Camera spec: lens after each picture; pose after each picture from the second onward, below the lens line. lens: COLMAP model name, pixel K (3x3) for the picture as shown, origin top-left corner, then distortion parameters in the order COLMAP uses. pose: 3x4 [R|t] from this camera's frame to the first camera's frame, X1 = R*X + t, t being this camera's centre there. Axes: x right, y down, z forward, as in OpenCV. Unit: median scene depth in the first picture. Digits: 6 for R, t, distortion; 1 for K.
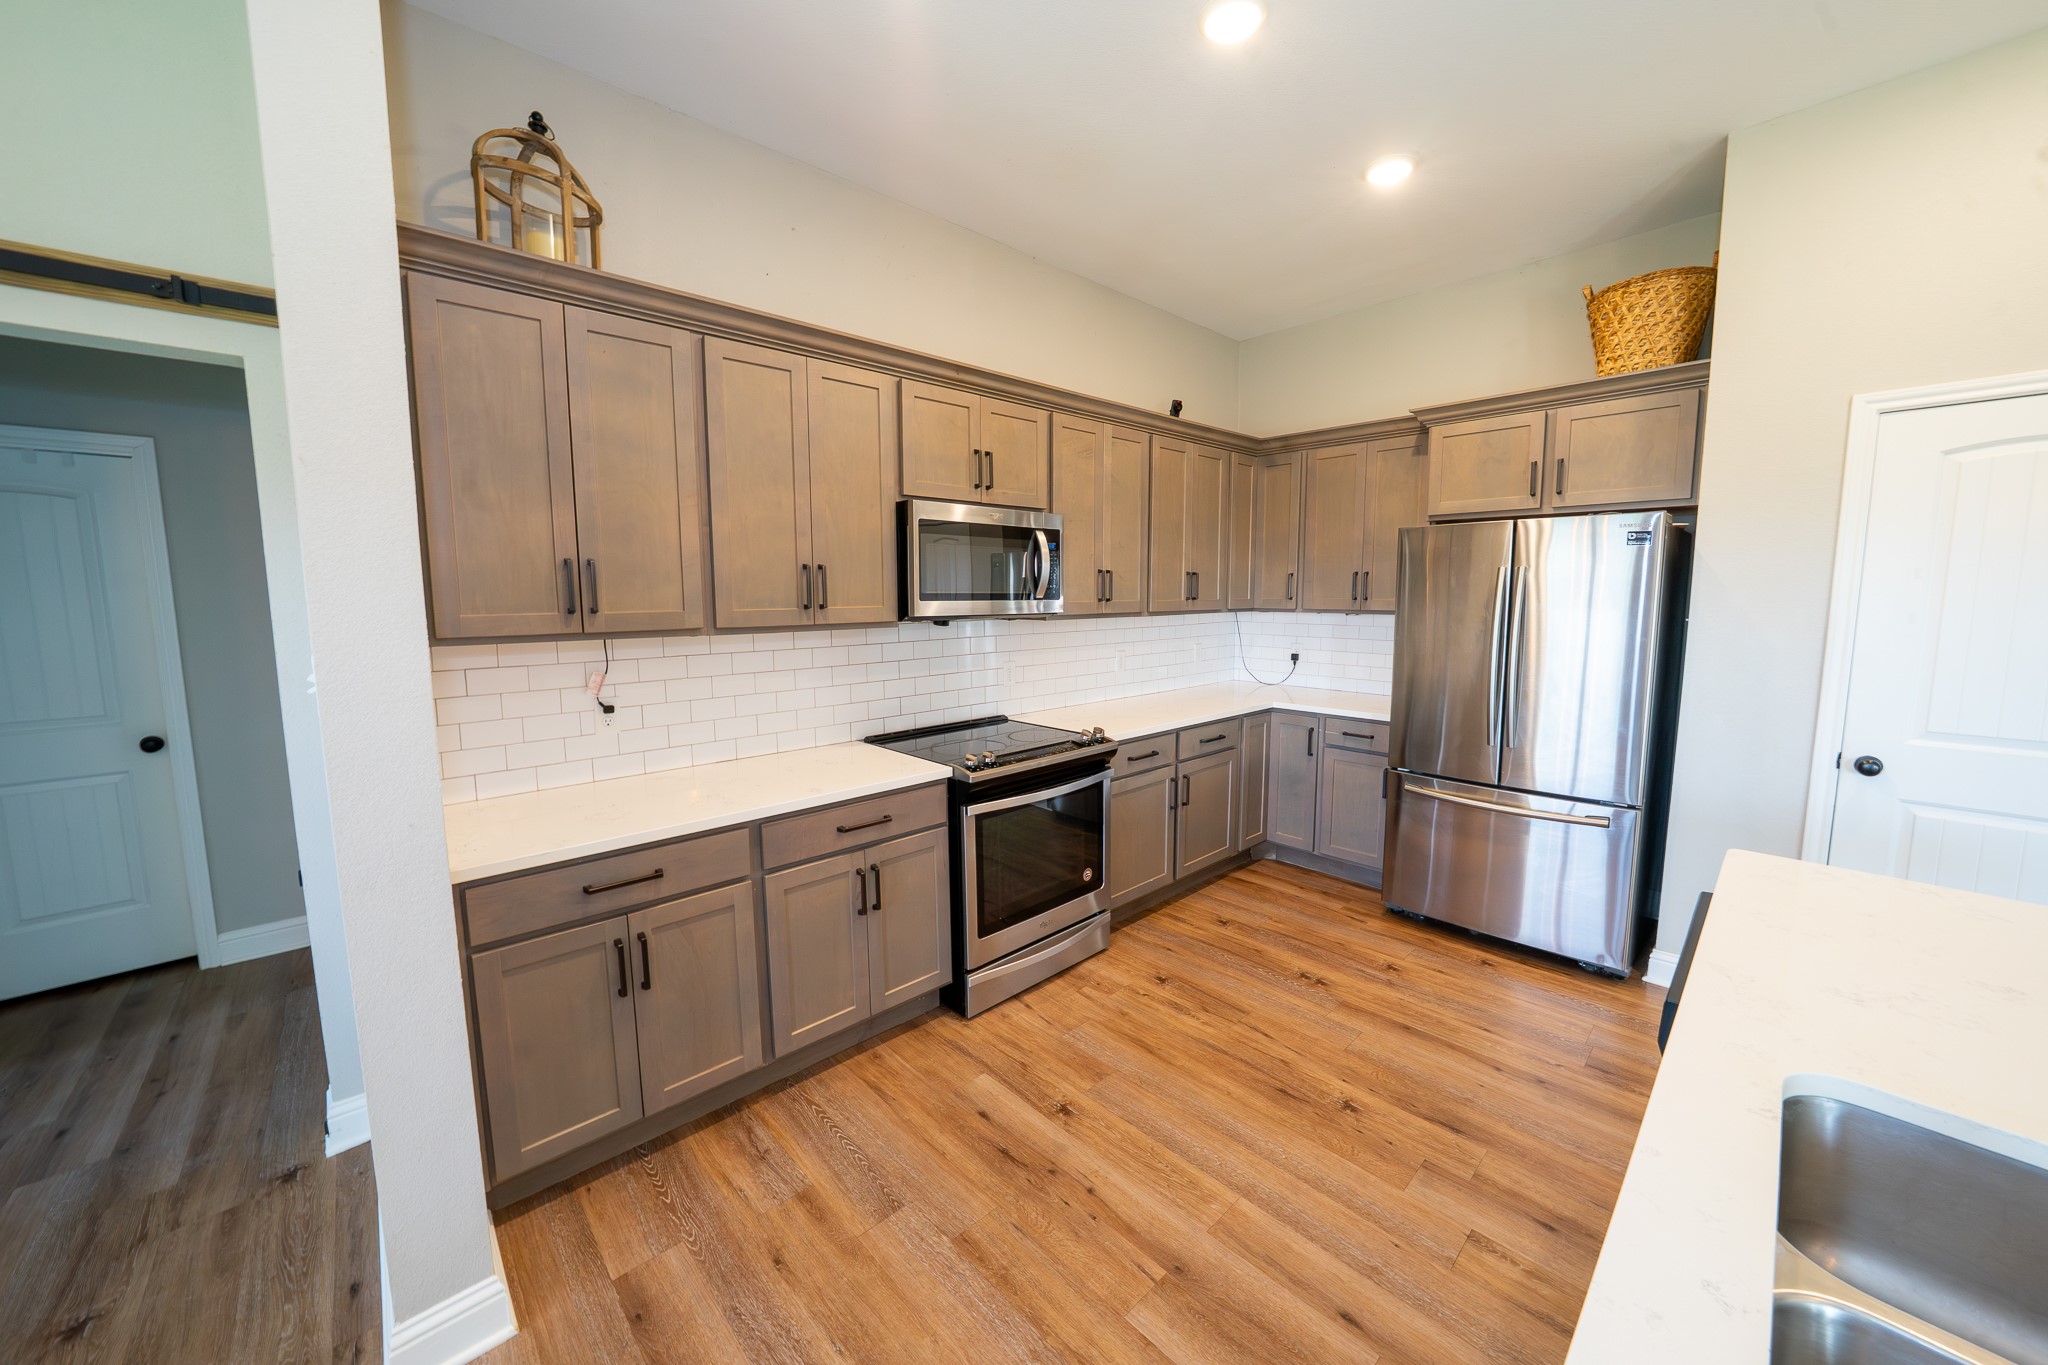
lens RADIAL K [[737.7, 0, 1027.4], [0, 737.7, 671.1], [0, 0, 1]] dist [-0.027879, 0.005151]
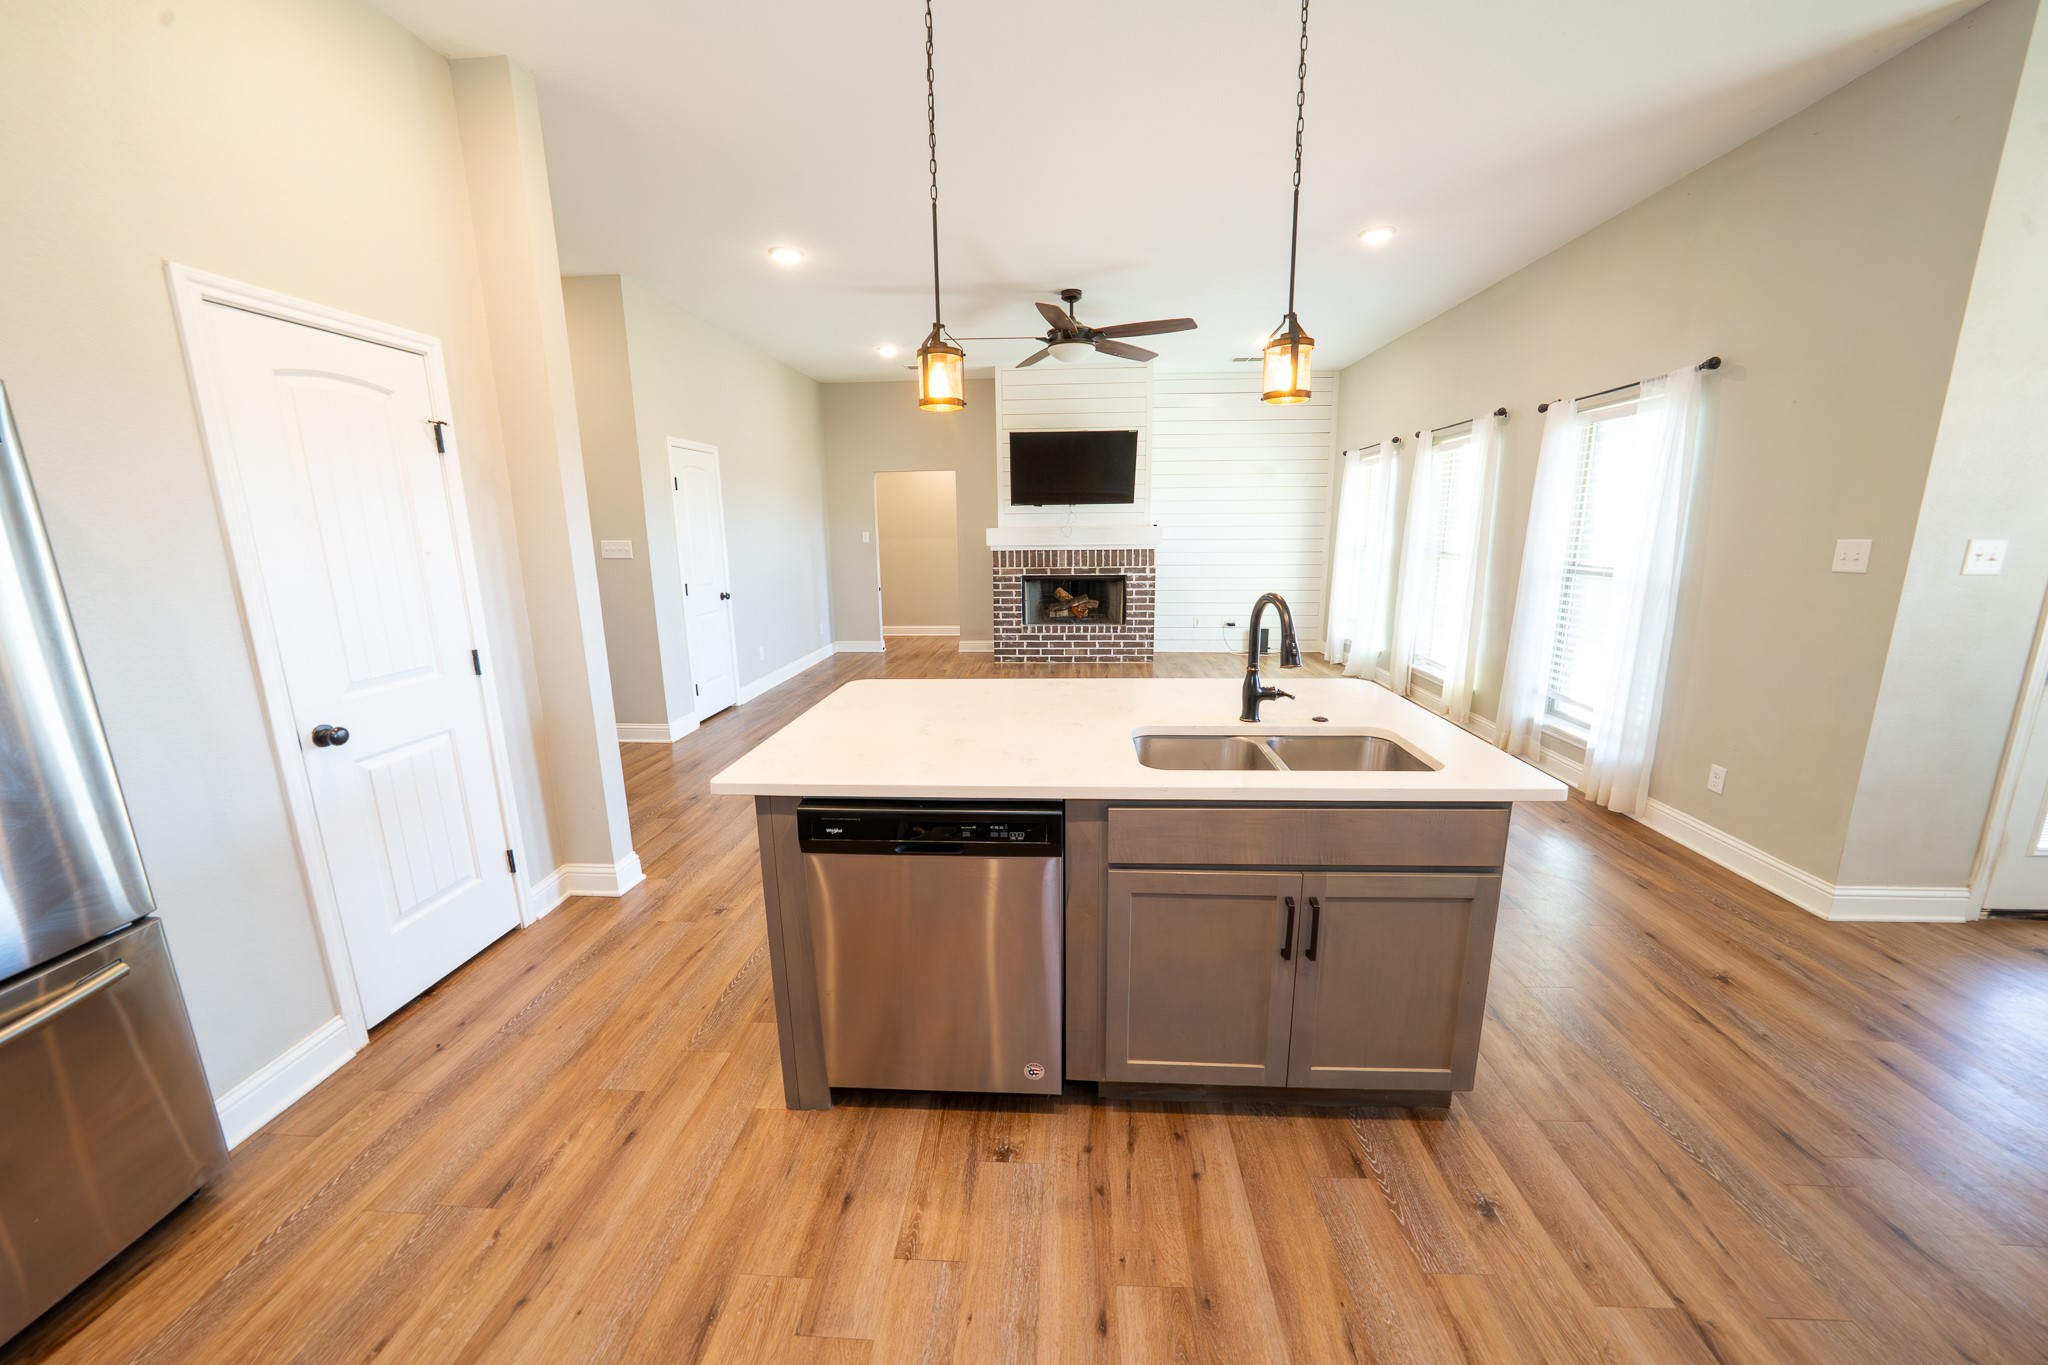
lens RADIAL K [[729.6, 0, 1025.6], [0, 729.6, 671.7], [0, 0, 1]] dist [-0.028727, 0.006680]
pose [[-0.689273, -0.129202, 0.712888, -0.012664], [0.097769, 0.958382, 0.268225, -0.077613], [-0.717875, 0.254579, -0.647955, 0.792455]]
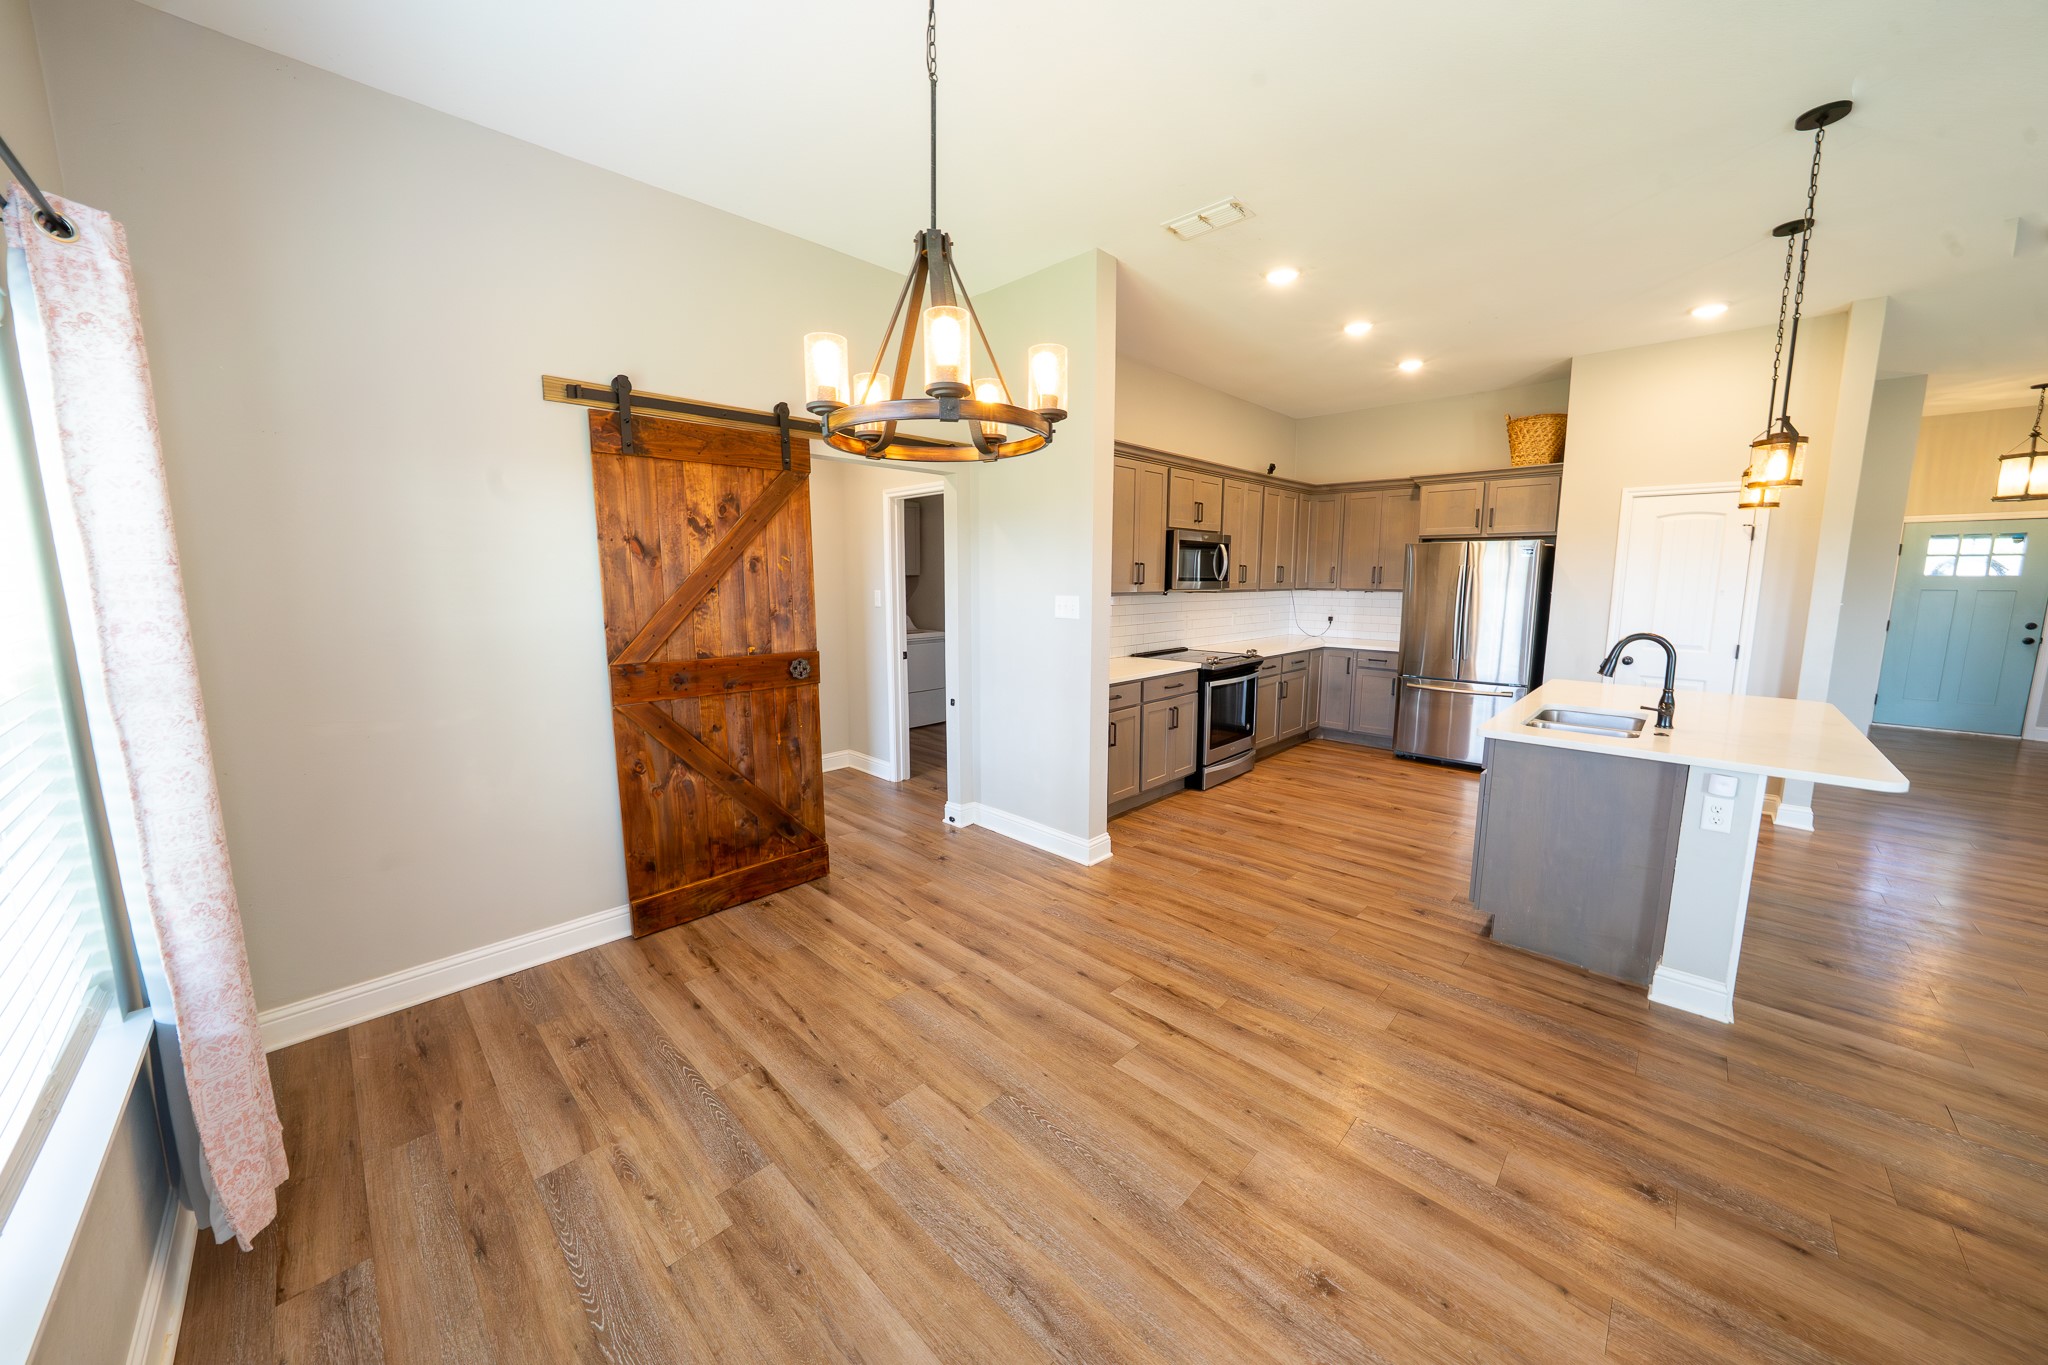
lens RADIAL K [[708.9, 0, 1025.9], [0, 708.9, 671.5], [0, 0, 1]] dist [-0.030316, 0.005881]
pose [[0.998816, -0.000678, 0.048653, -0.625009], [-0.000543, 0.999686, 0.025071, 0.096373], [-0.048655, -0.025067, 0.998501, -0.850552]]
